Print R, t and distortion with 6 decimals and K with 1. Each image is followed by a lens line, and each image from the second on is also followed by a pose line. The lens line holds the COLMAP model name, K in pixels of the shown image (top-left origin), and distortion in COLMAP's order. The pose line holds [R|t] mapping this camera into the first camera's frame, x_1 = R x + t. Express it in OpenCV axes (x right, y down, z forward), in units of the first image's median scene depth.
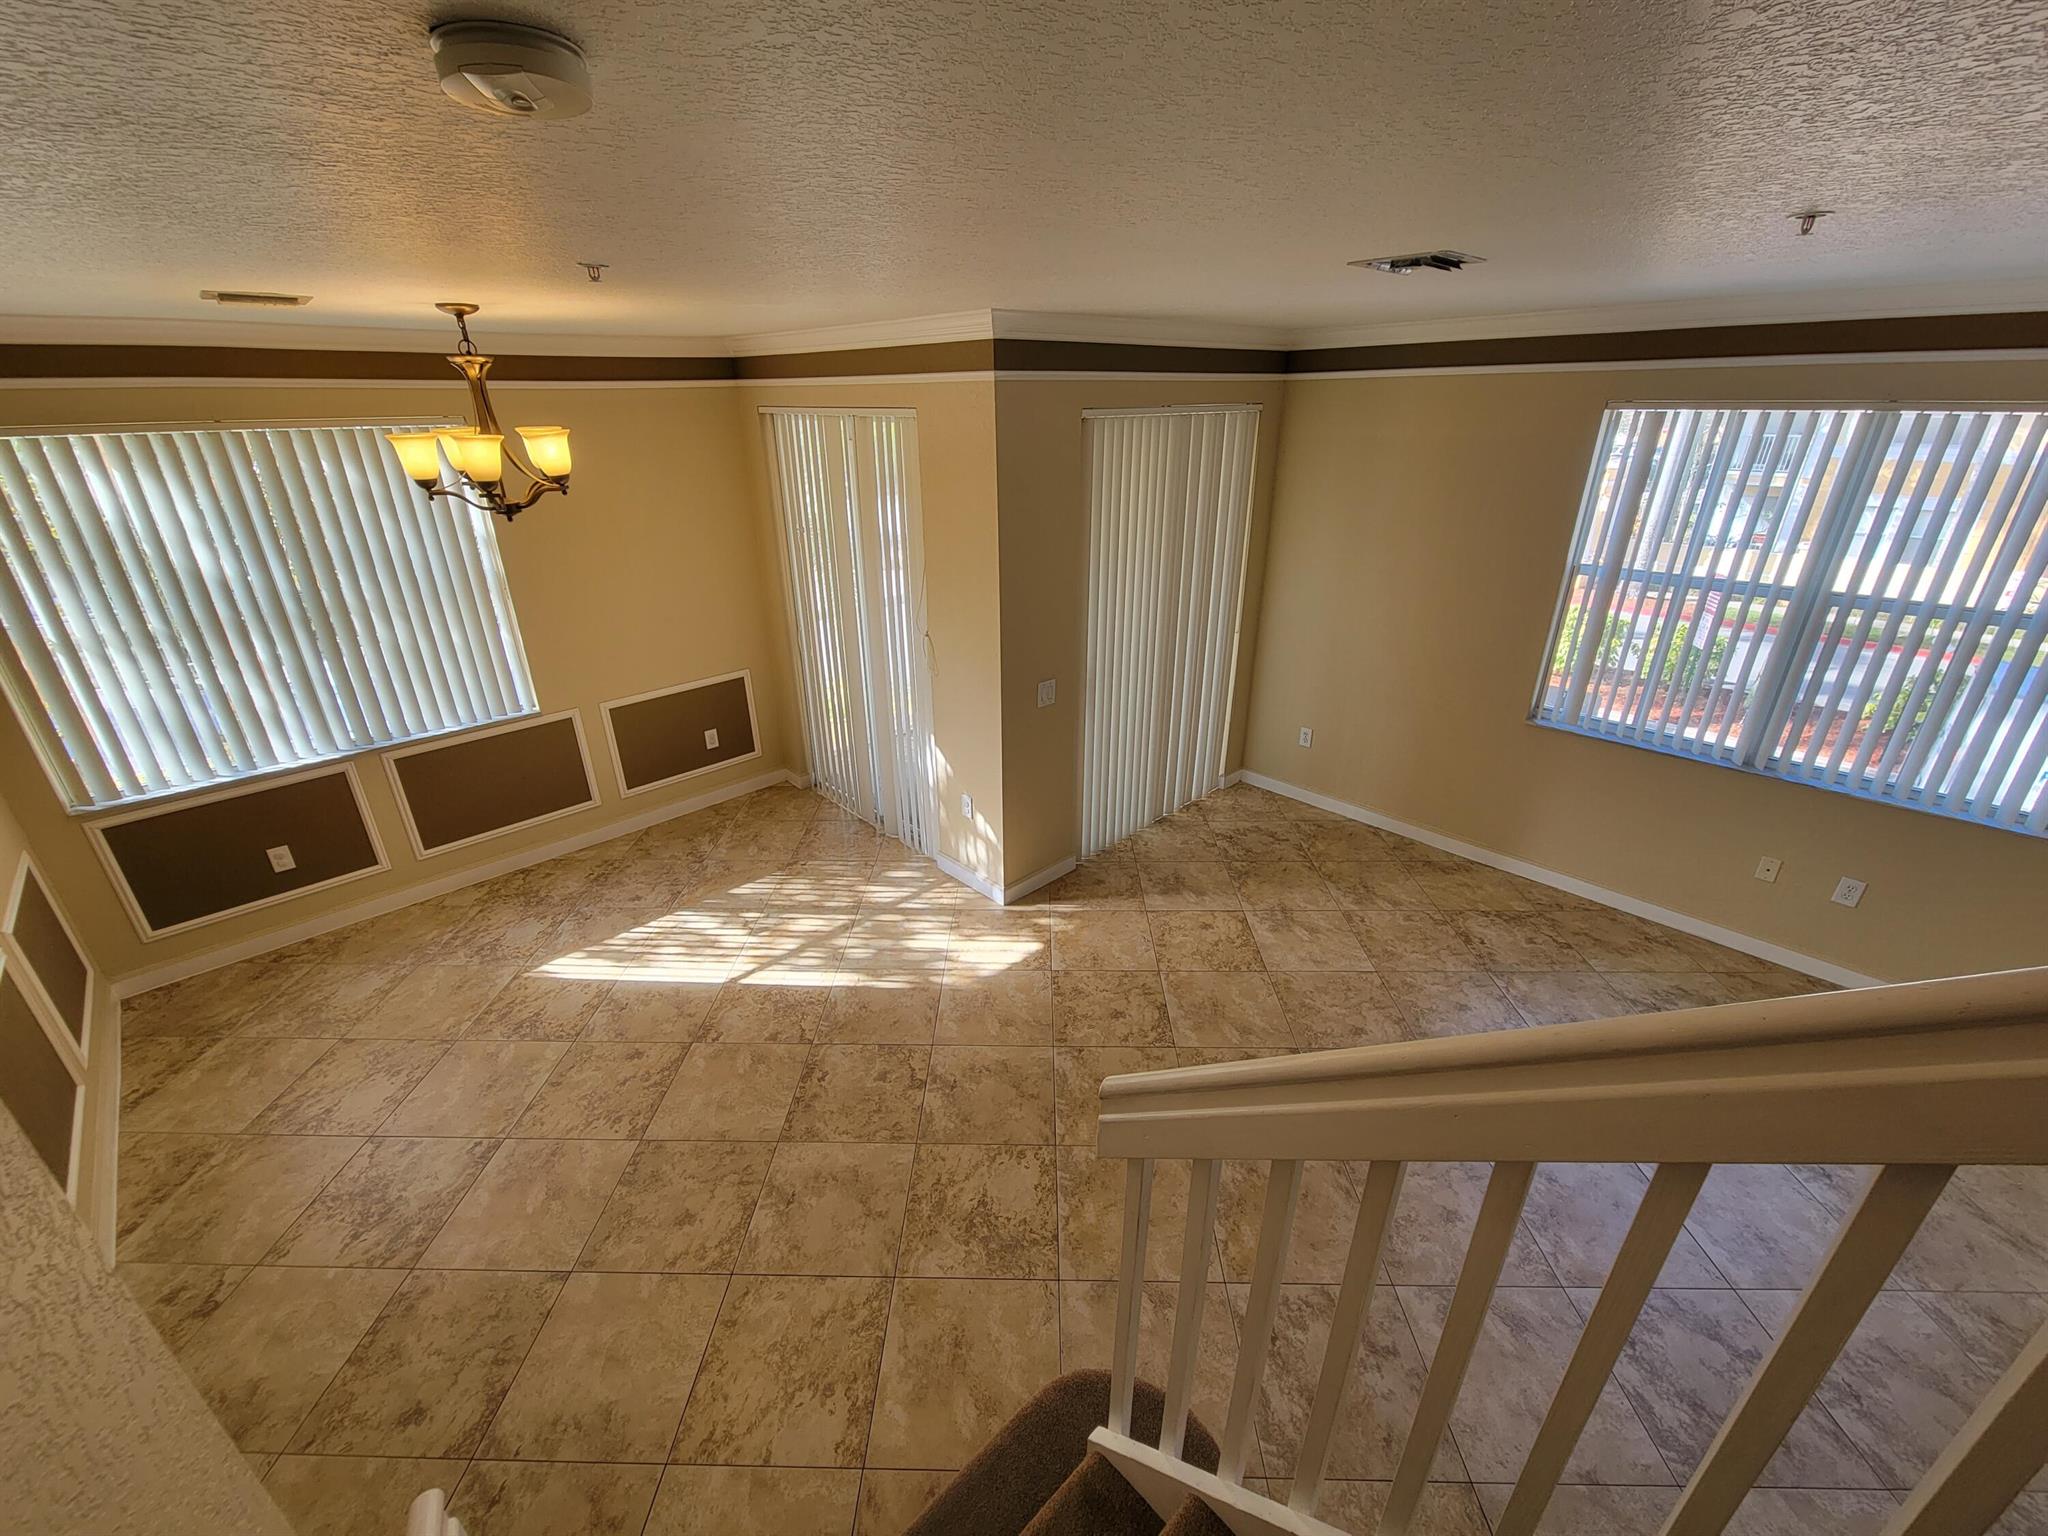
lens RADIAL K [[835.1, 0, 1018.2], [0, 835.1, 772.9], [0, 0, 1]] dist [-0.004307, -0.000659]
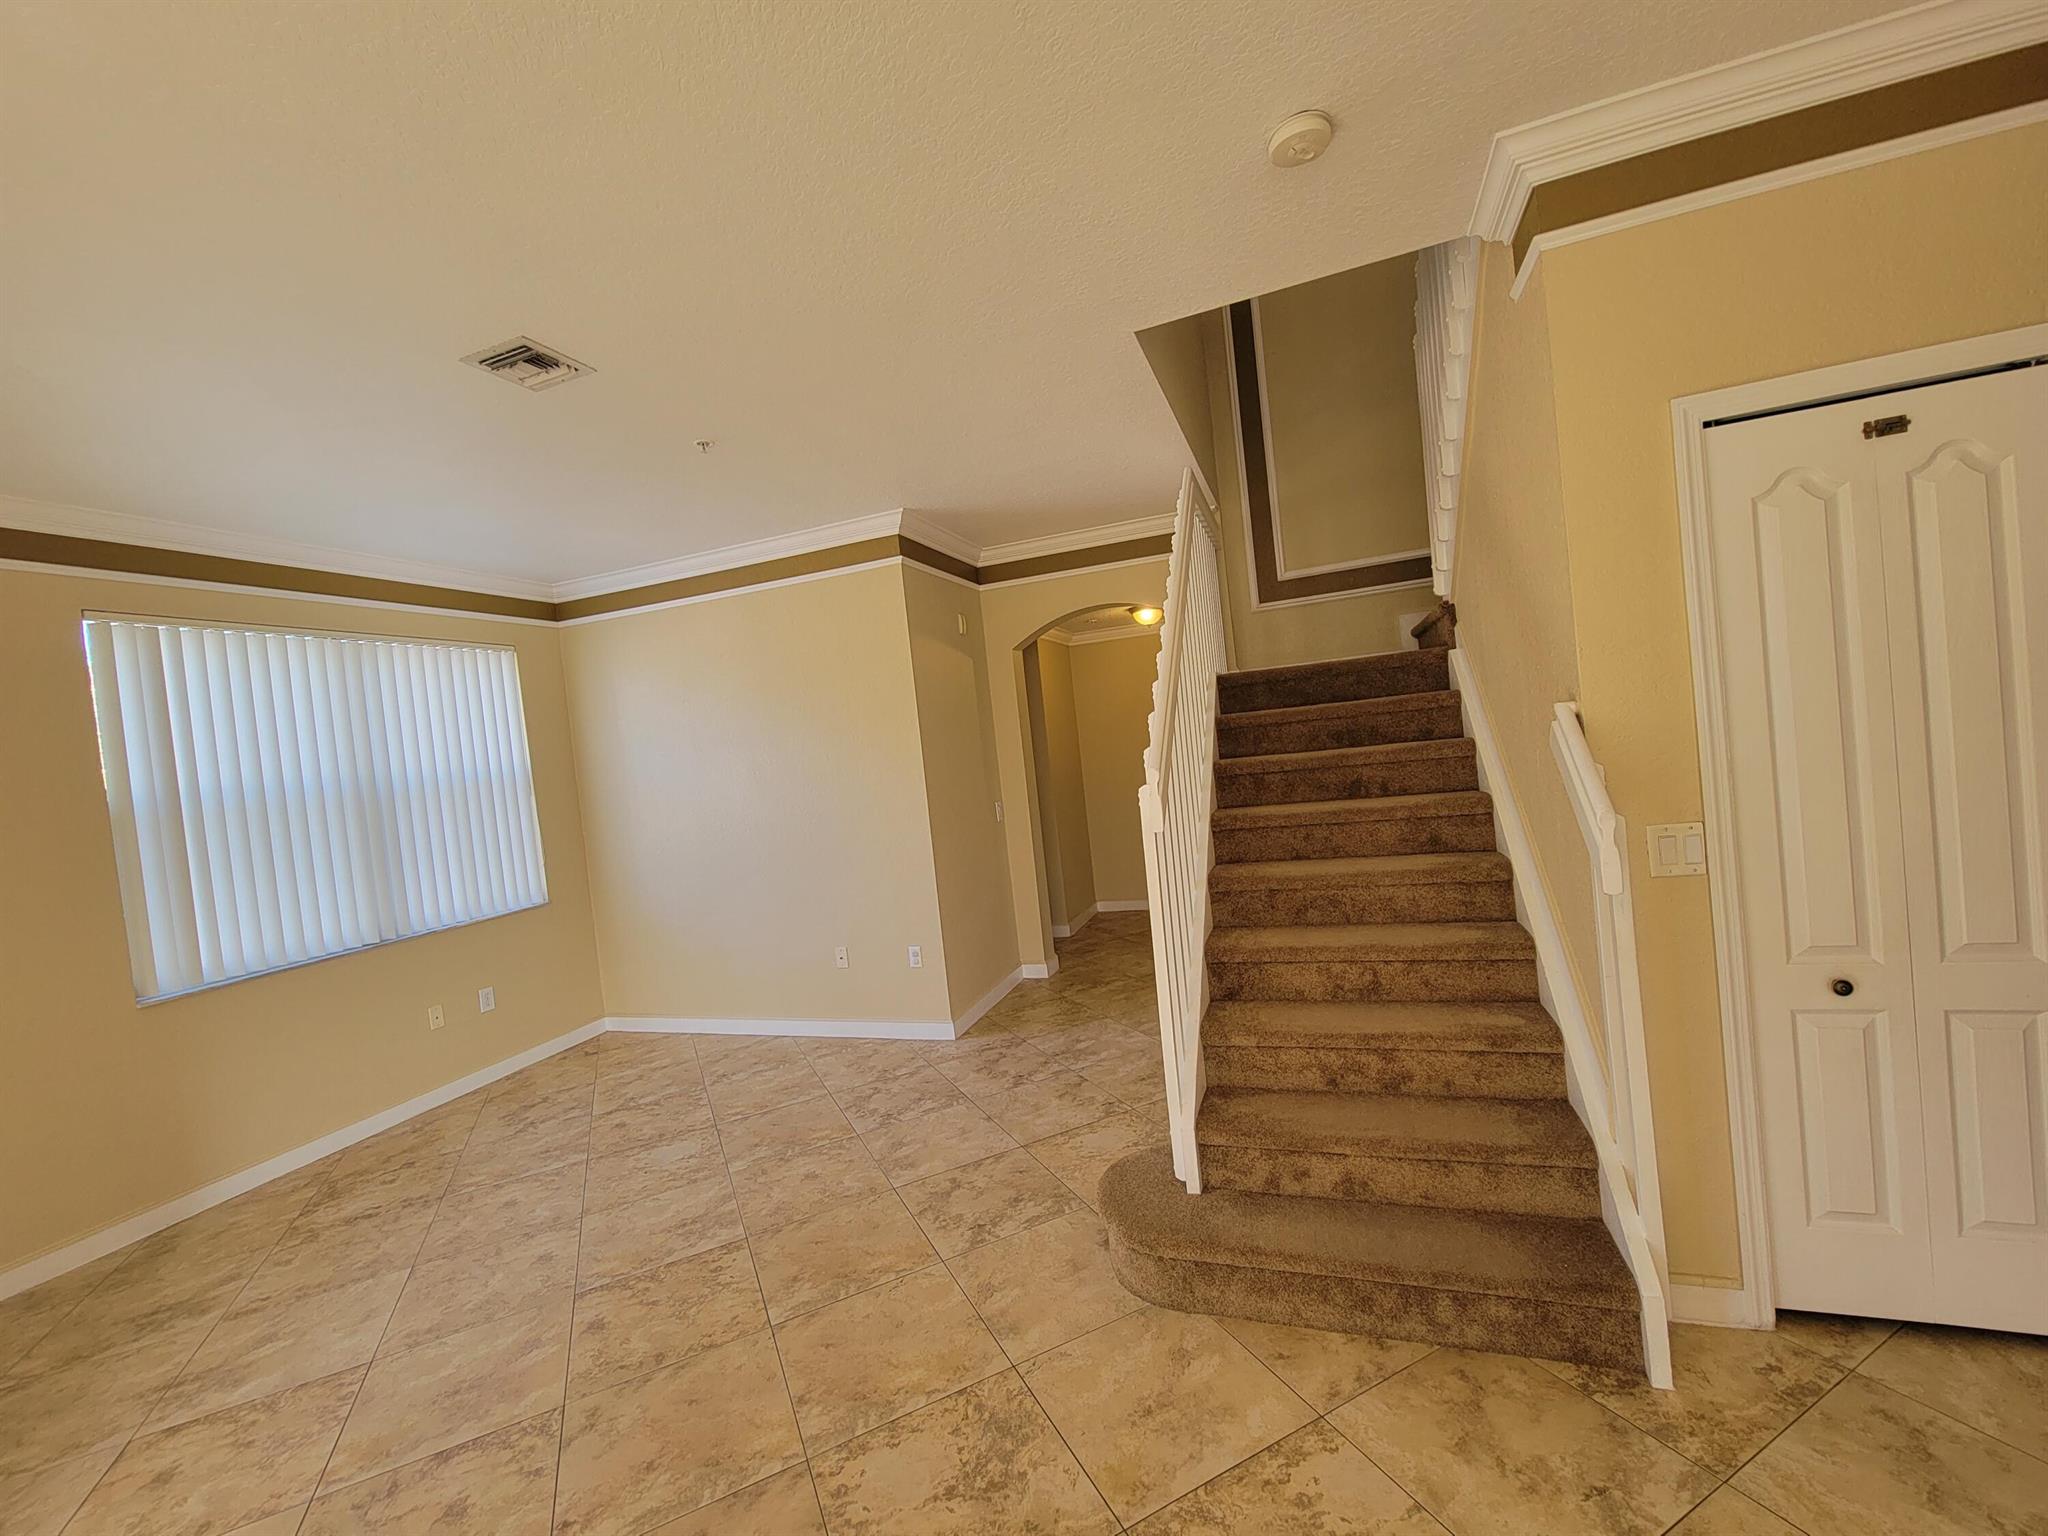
lens RADIAL K [[835.1, 0, 1018.2], [0, 835.1, 772.9], [0, 0, 1]] dist [-0.004307, -0.000659]
pose [[-0.443267, 0.028562, 0.895934, -0.424768], [0.467654, 0.860059, 0.203955, -0.027053], [-0.764731, 0.509394, -0.394593, 0.632038]]
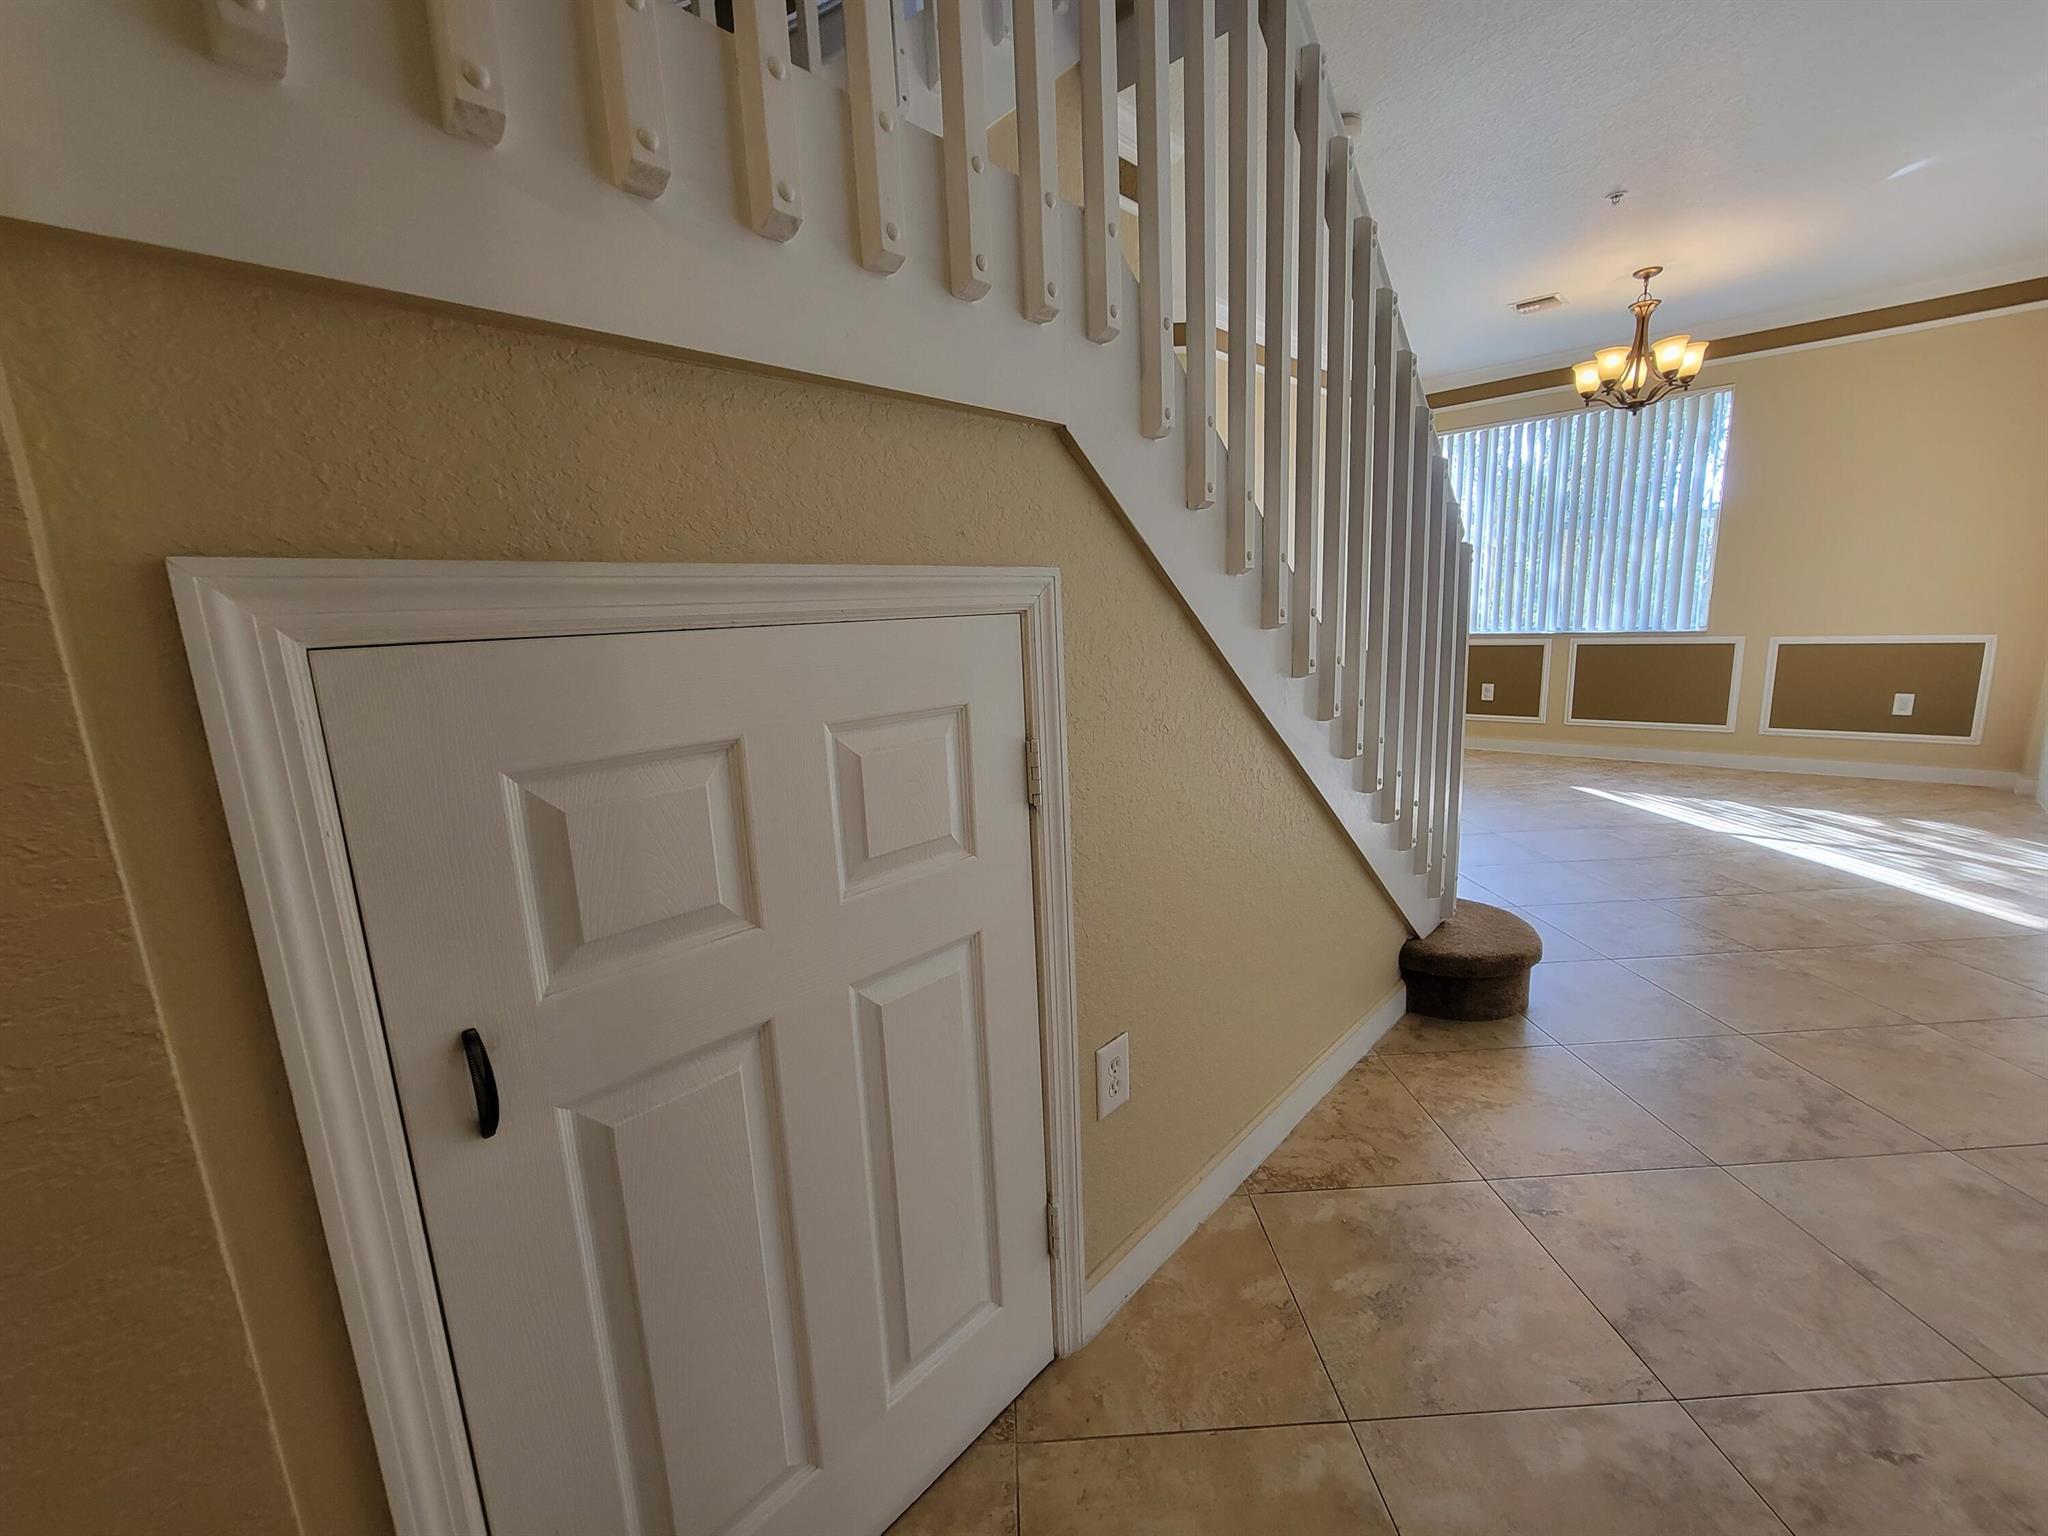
lens RADIAL K [[835.1, 0, 1018.2], [0, 835.1, 772.9], [0, 0, 1]] dist [-0.004307, -0.000659]
pose [[0.047340, 0.196298, -0.979401, 0.632376], [-0.368196, 0.914887, 0.165571, 0.303046], [0.928542, 0.352773, 0.115587, 0.046377]]
